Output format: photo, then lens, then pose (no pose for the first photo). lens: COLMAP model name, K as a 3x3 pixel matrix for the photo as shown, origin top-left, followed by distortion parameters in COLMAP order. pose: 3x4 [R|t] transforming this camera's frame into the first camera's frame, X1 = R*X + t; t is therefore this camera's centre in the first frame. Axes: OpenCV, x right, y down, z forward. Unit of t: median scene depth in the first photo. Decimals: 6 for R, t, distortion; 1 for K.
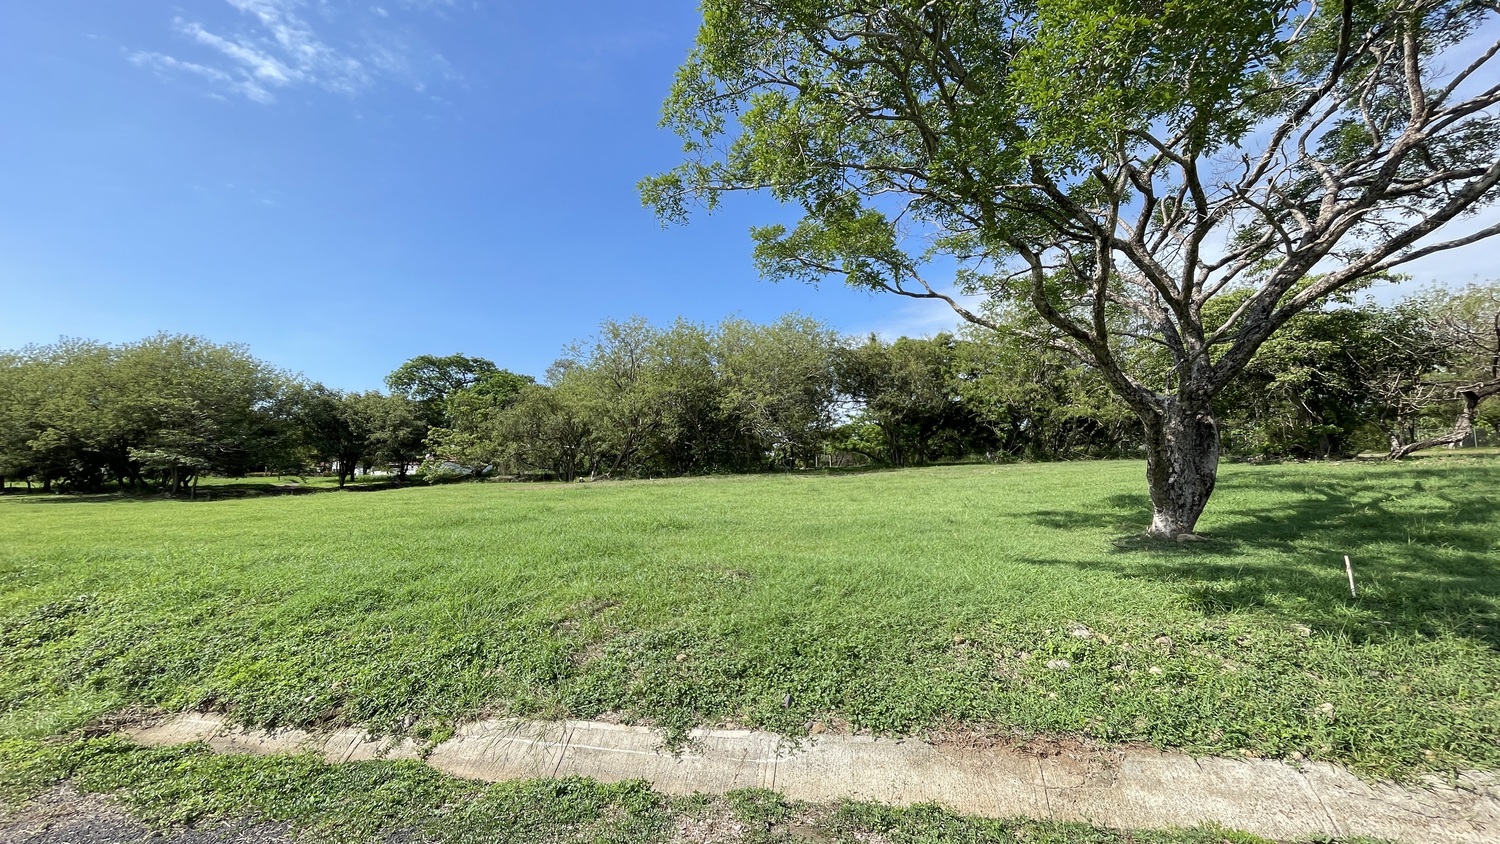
lens RADIAL K [[613.1, 0, 749.9], [0, 613.1, 429.9], [0, 0, 1]] dist [-0.000303, -0.000496]
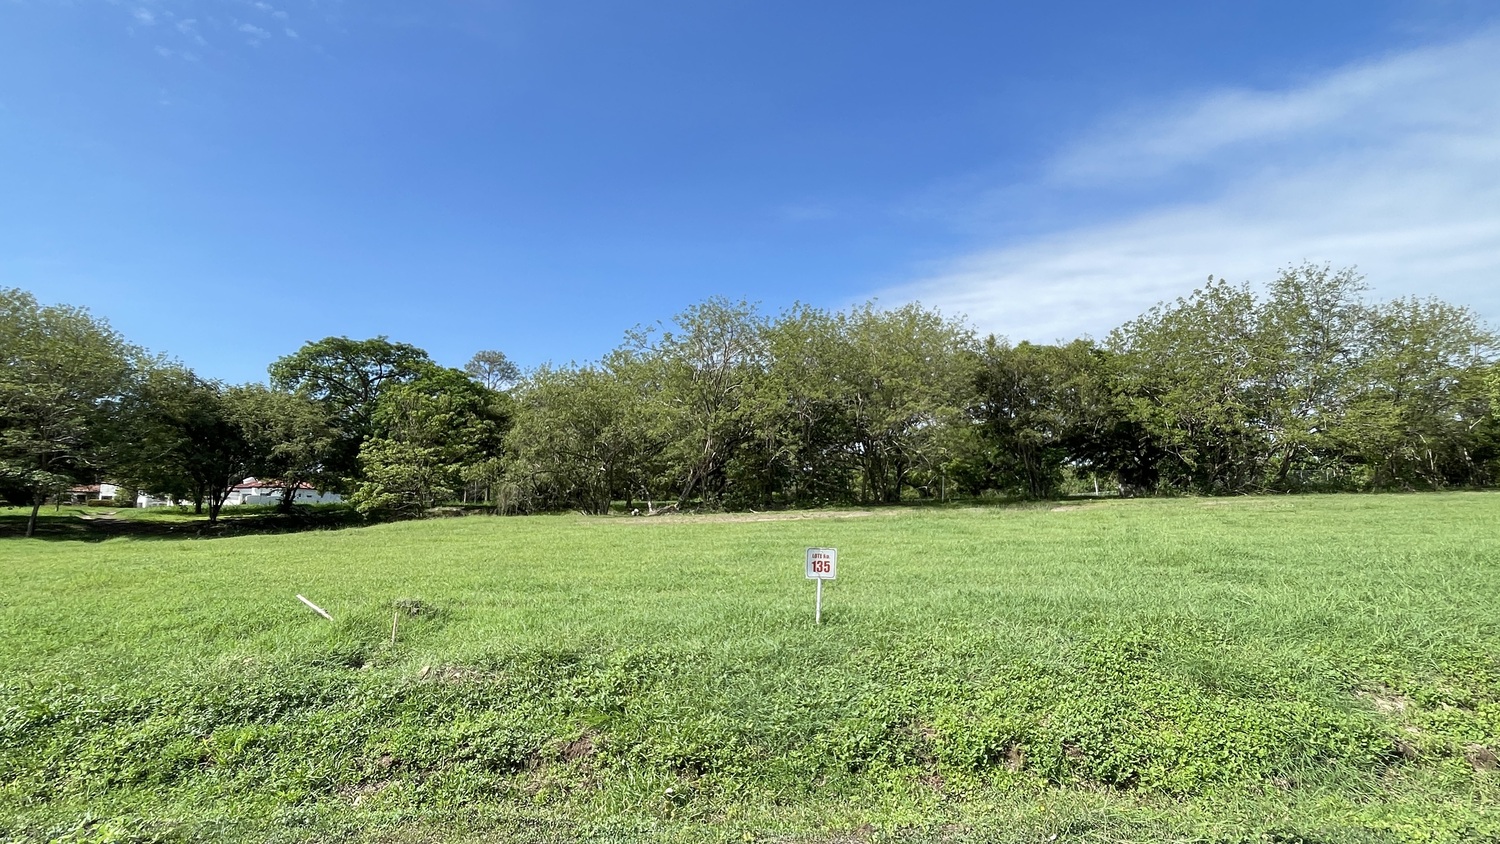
lens RADIAL K [[768.9, 0, 752.9], [0, 768.9, 420.3], [0, 0, 1]] dist [-0.003946, -0.001039]
pose [[0.984028, 0.029455, 0.175558, -0.327274], [-0.021495, 0.998660, -0.047067, 0.011210], [-0.176709, 0.042542, 0.983343, 0.058861]]
